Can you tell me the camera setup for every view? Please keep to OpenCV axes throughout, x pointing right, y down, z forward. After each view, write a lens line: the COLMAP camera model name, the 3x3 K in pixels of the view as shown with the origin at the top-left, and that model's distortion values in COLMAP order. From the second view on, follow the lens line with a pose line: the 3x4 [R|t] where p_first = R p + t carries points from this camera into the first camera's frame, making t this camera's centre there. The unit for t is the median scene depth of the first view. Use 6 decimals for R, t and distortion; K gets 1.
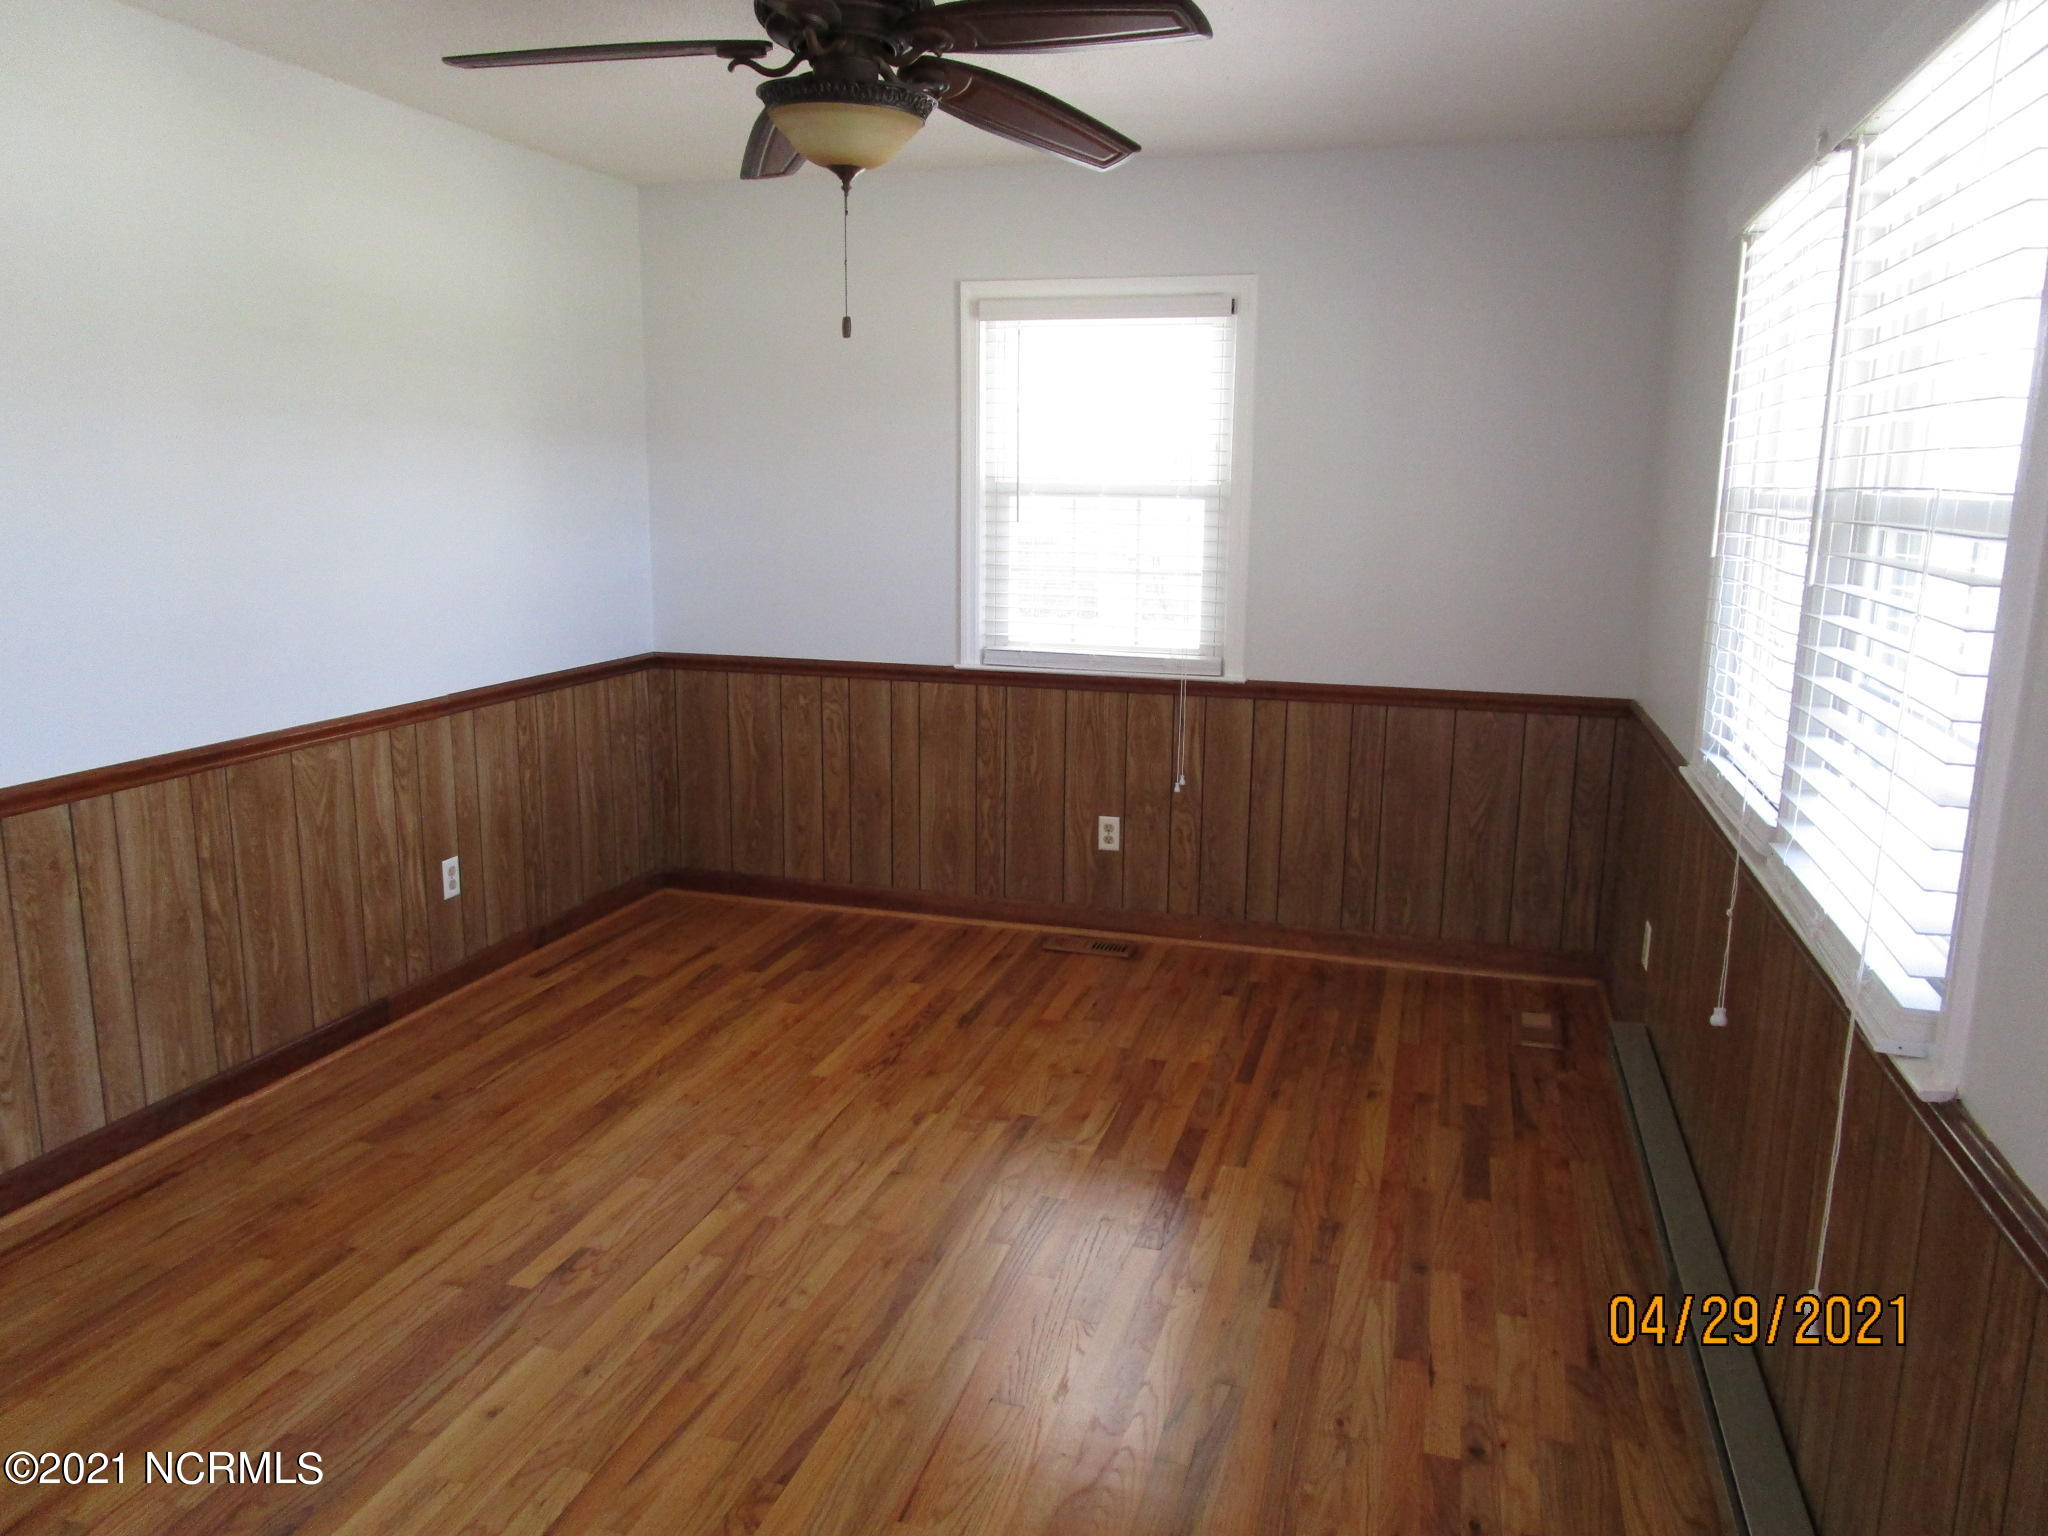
lens RADIAL K [[1462.6, 0, 1024.0], [0, 1462.6, 768.0], [0, 0, 1]] dist [-0.036562, 0.003767]
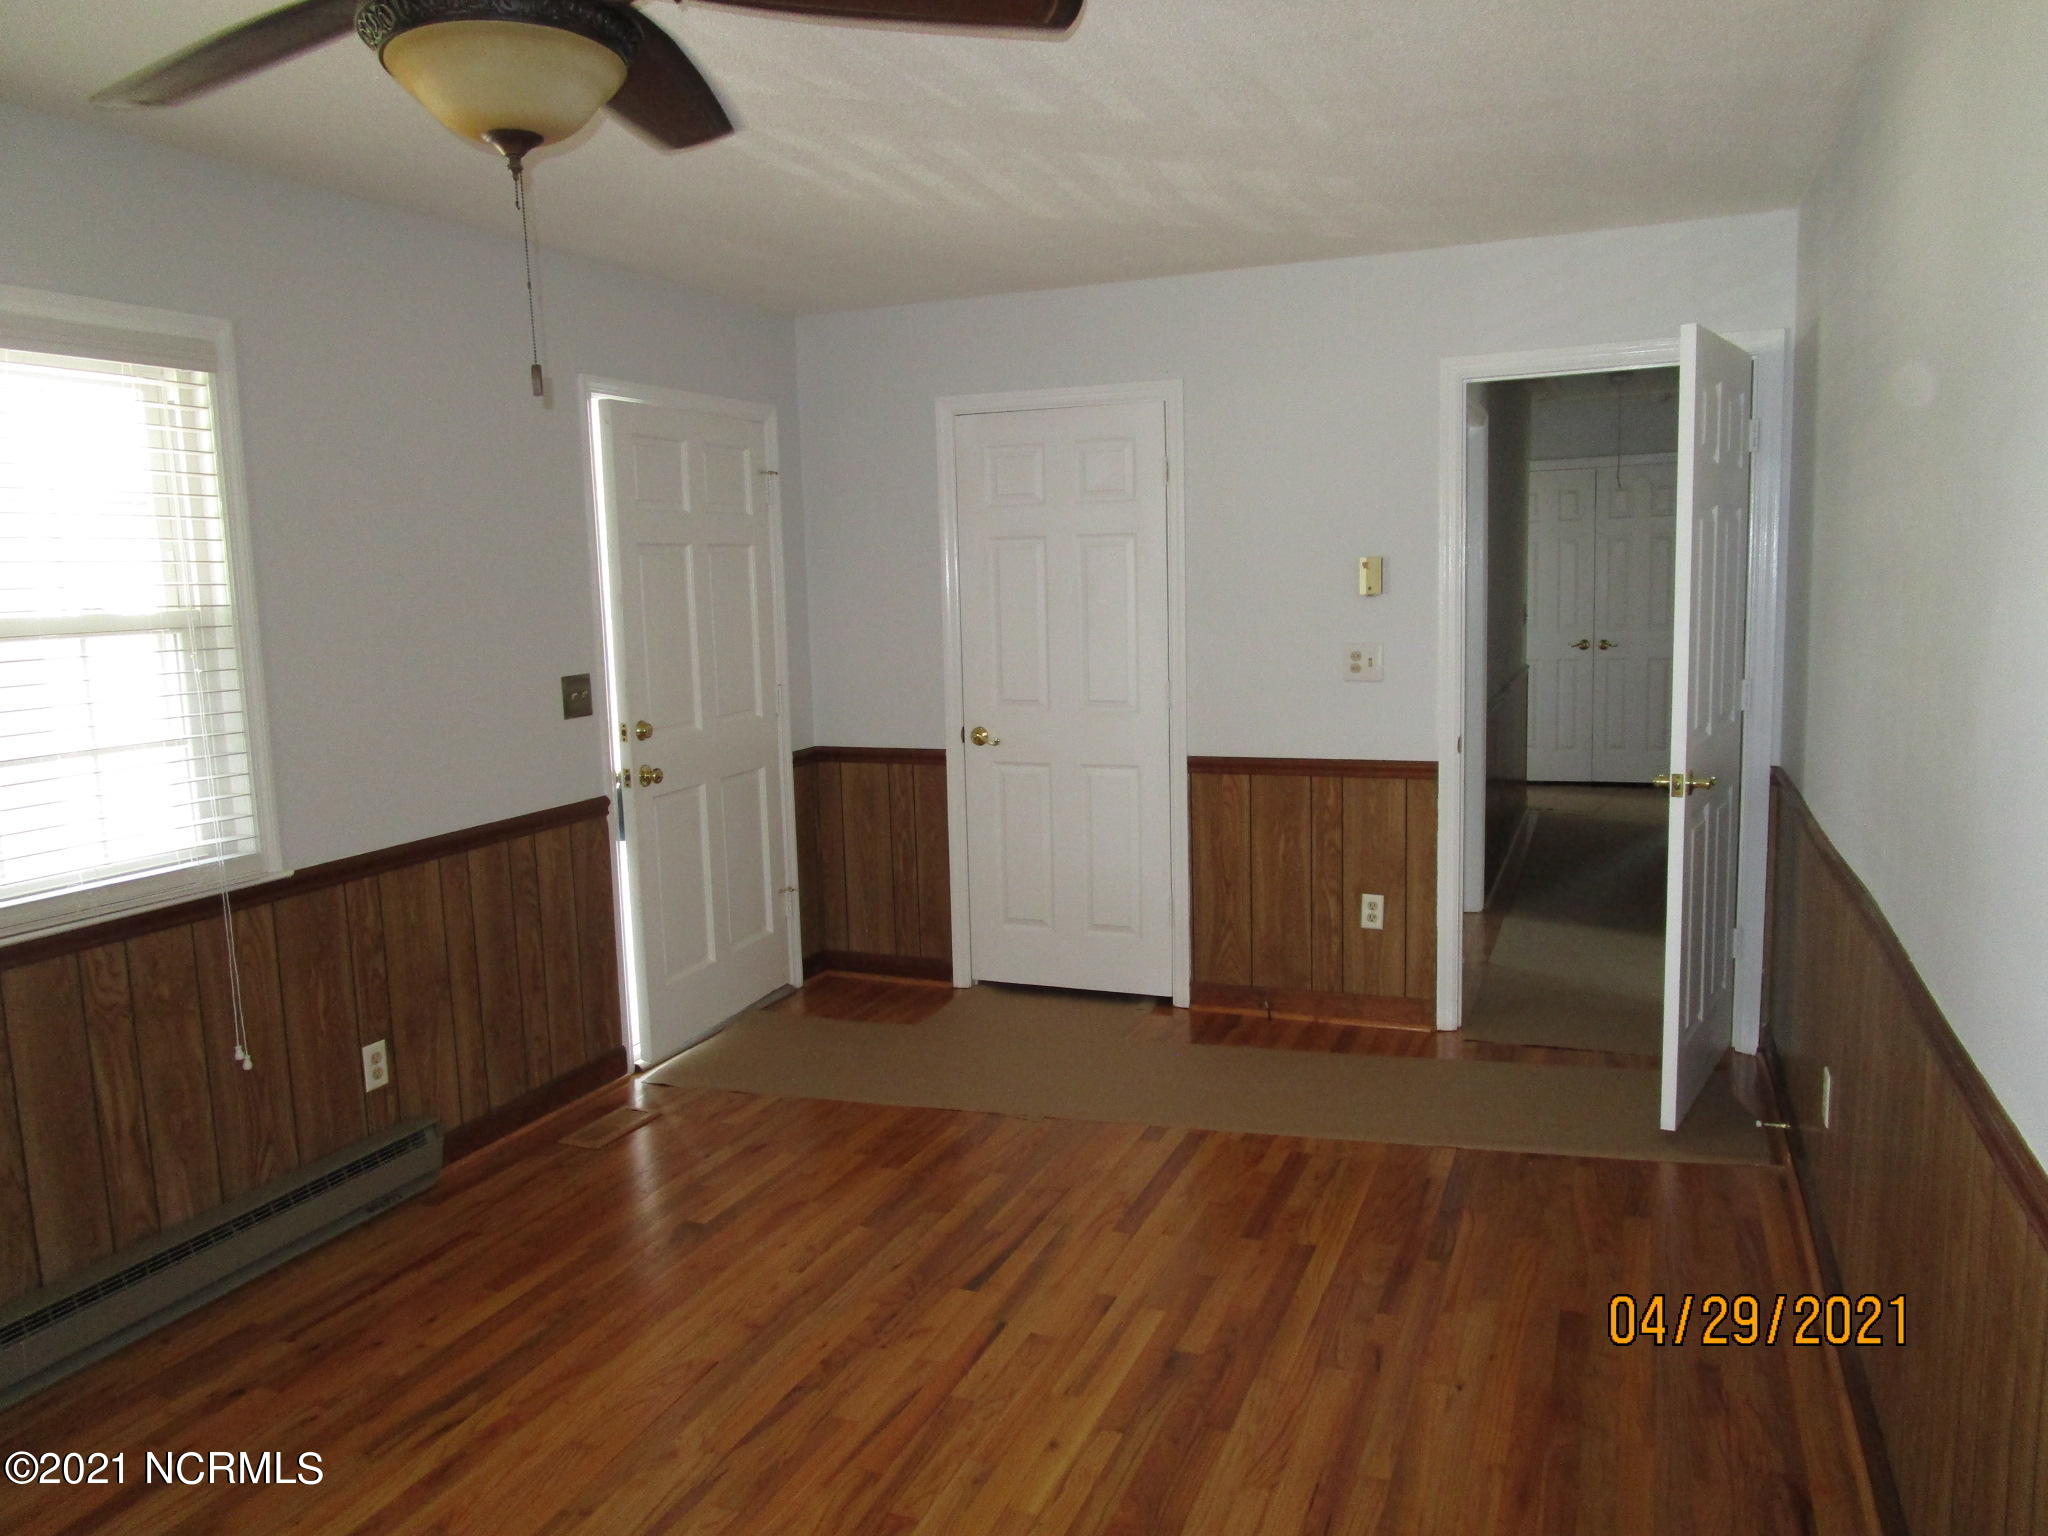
lens RADIAL K [[1462.6, 0, 1024.0], [0, 1462.6, 768.0], [0, 0, 1]] dist [-0.036562, 0.003767]
pose [[-0.992857, -0.003516, 0.119259, -0.471174], [0.035521, 0.945530, 0.323593, -0.377082], [-0.113900, 0.325517, -0.938651, 1.843912]]
